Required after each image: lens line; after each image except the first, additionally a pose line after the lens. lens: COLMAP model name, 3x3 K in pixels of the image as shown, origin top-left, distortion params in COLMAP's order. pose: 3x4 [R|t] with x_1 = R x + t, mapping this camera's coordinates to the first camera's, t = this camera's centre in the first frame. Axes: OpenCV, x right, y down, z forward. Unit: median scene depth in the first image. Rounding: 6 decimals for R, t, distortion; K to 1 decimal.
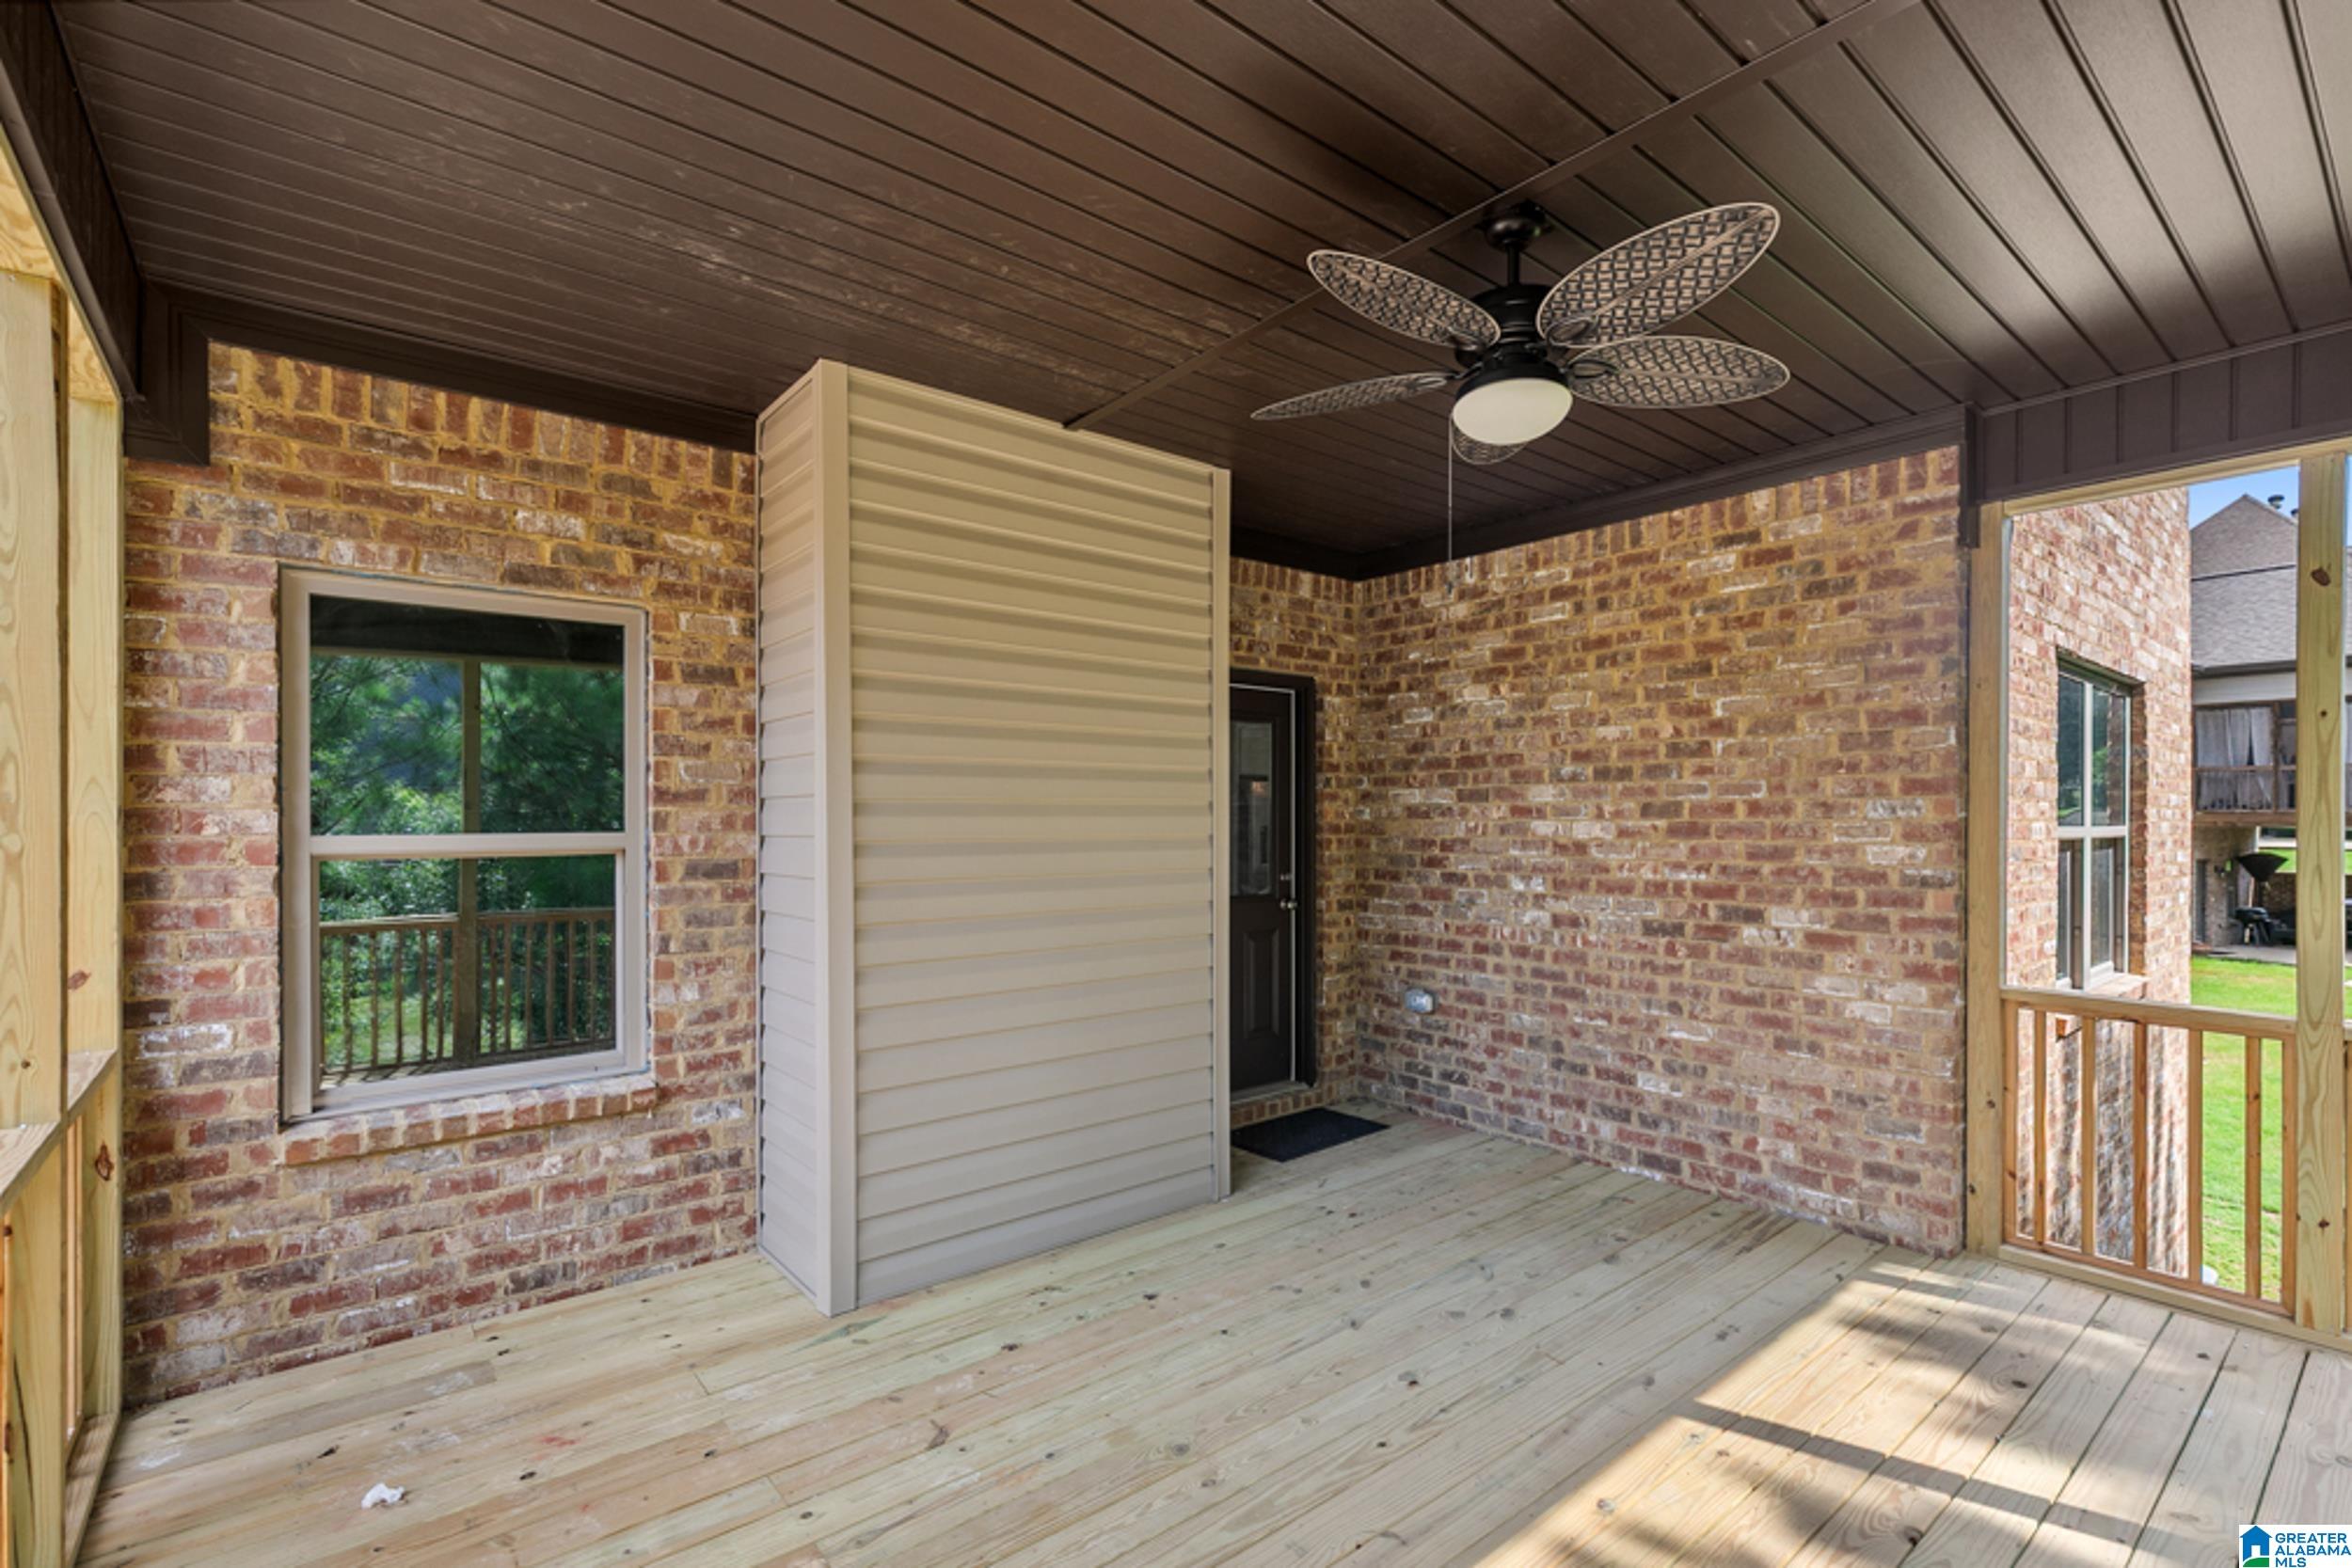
lens RADIAL K [[1060.7, 0, 1173.8], [0, 1060.7, 811.0], [0, 0, 1]] dist [0.002726, 0.000145]
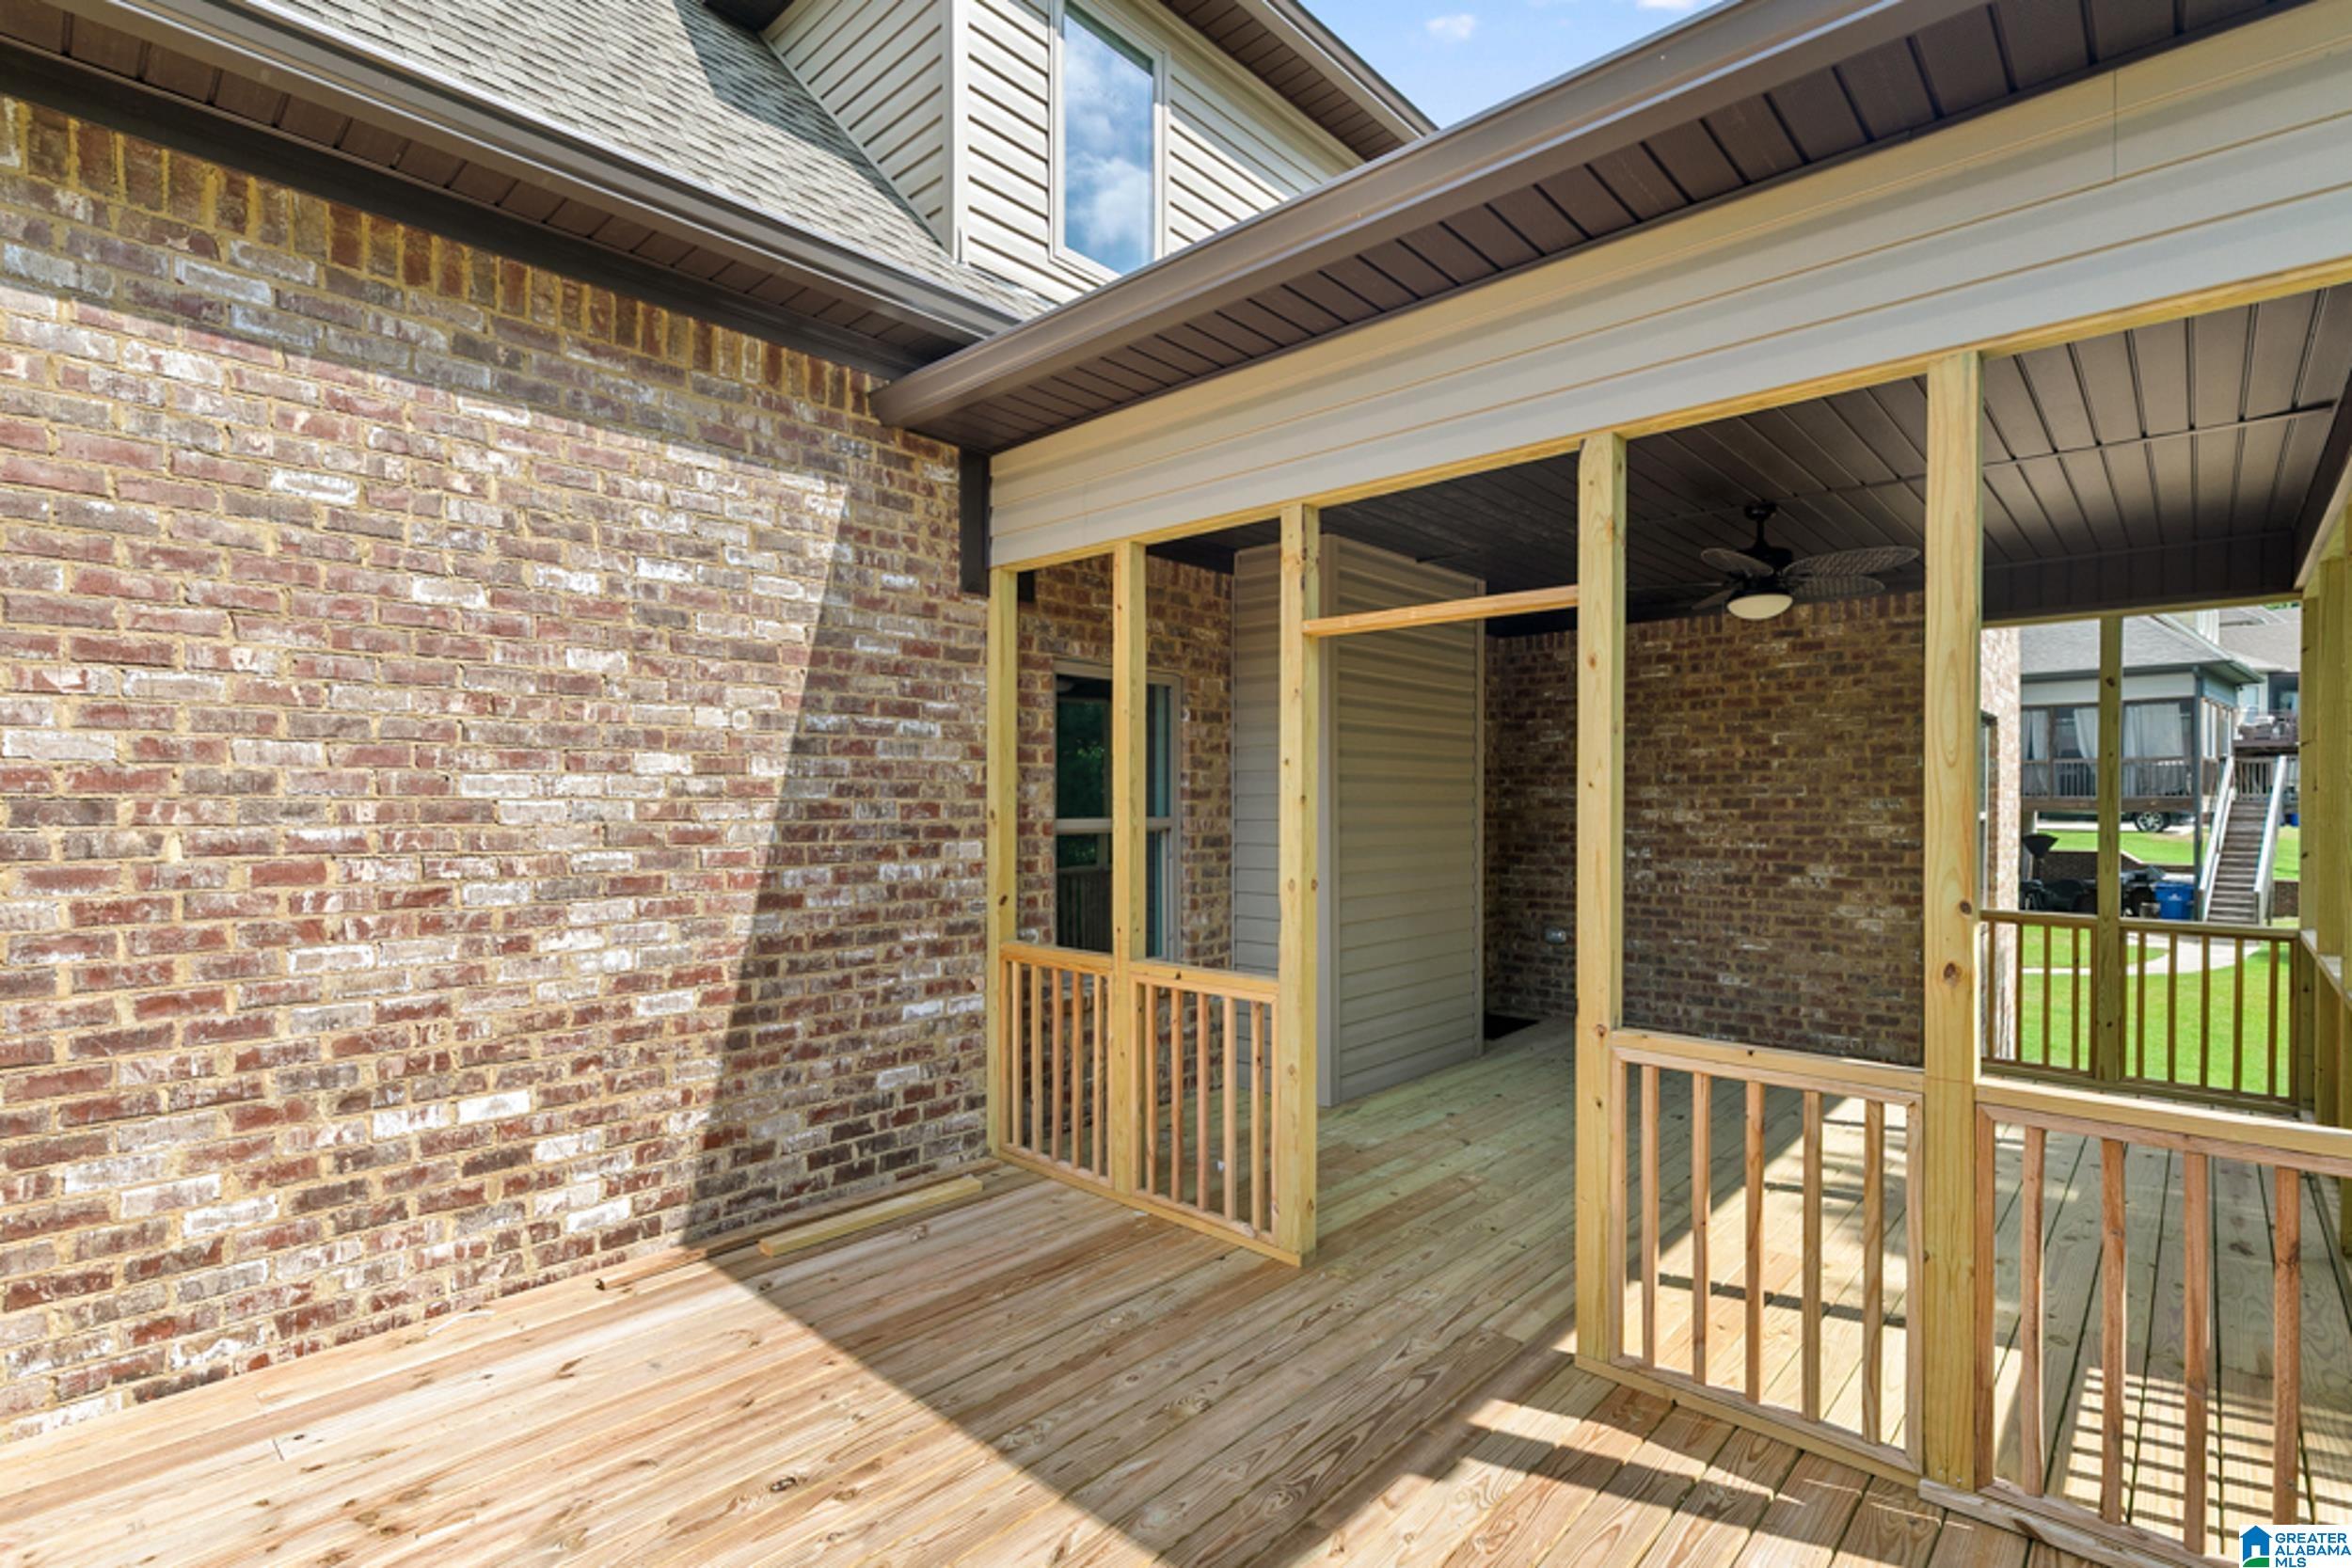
lens RADIAL K [[1110.0, 0, 1184.0], [0, 1110.0, 800.4], [0, 0, 1]] dist [0.000127, 0.000370]
pose [[0.989785, 0.002391, 0.142546, -0.602548], [-0.002916, 0.999990, 0.003473, -0.008931], [-0.142536, -0.003853, 0.989782, -0.520819]]
